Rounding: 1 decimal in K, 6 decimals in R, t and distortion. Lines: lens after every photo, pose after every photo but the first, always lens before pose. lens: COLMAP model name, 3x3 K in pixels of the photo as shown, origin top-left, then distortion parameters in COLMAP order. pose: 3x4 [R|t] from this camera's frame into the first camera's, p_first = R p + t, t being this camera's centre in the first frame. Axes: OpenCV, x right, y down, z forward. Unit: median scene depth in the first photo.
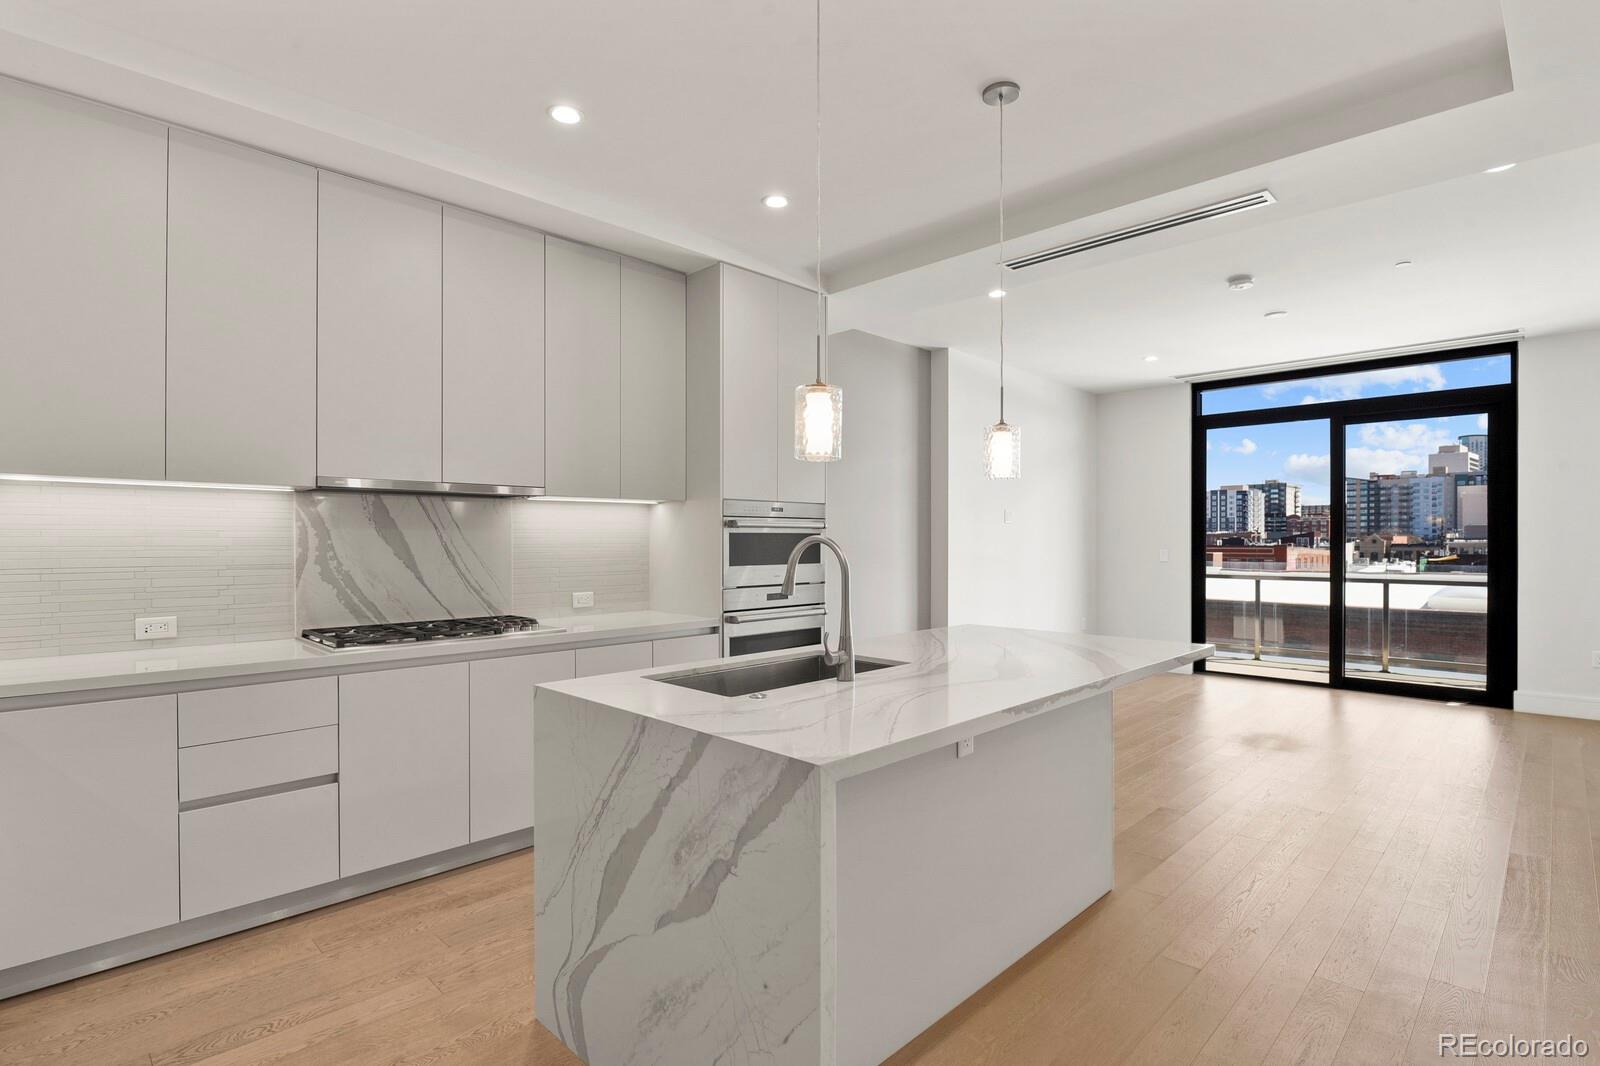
lens RADIAL K [[781.8, 0, 791.3], [0, 781.8, 543.5], [0, 0, 1]] dist [-0.001722, -0.000150]
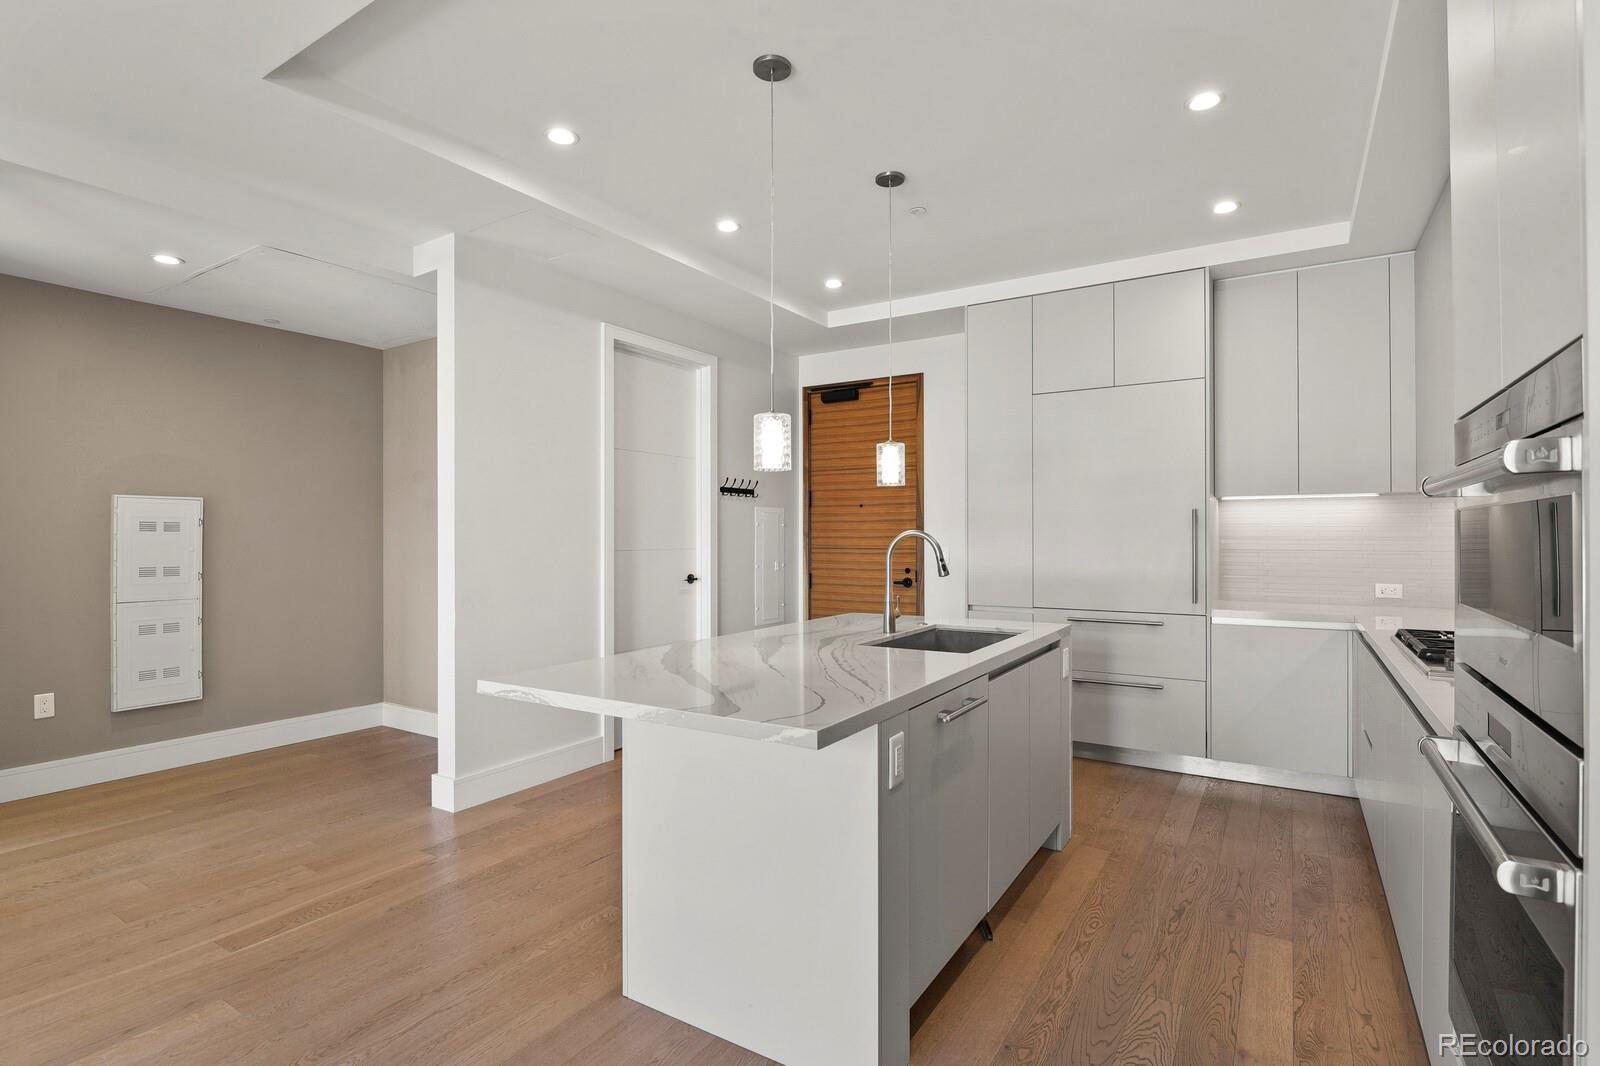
lens RADIAL K [[781.8, 0, 801.3], [0, 781.8, 536.0], [0, 0, 1]] dist [-0.001722, -0.000150]
pose [[-0.978238, -0.011194, -0.207185, 0.452059], [-0.009939, 0.999925, -0.007099, 0.030528], [0.207249, -0.004886, -0.978276, 2.093071]]
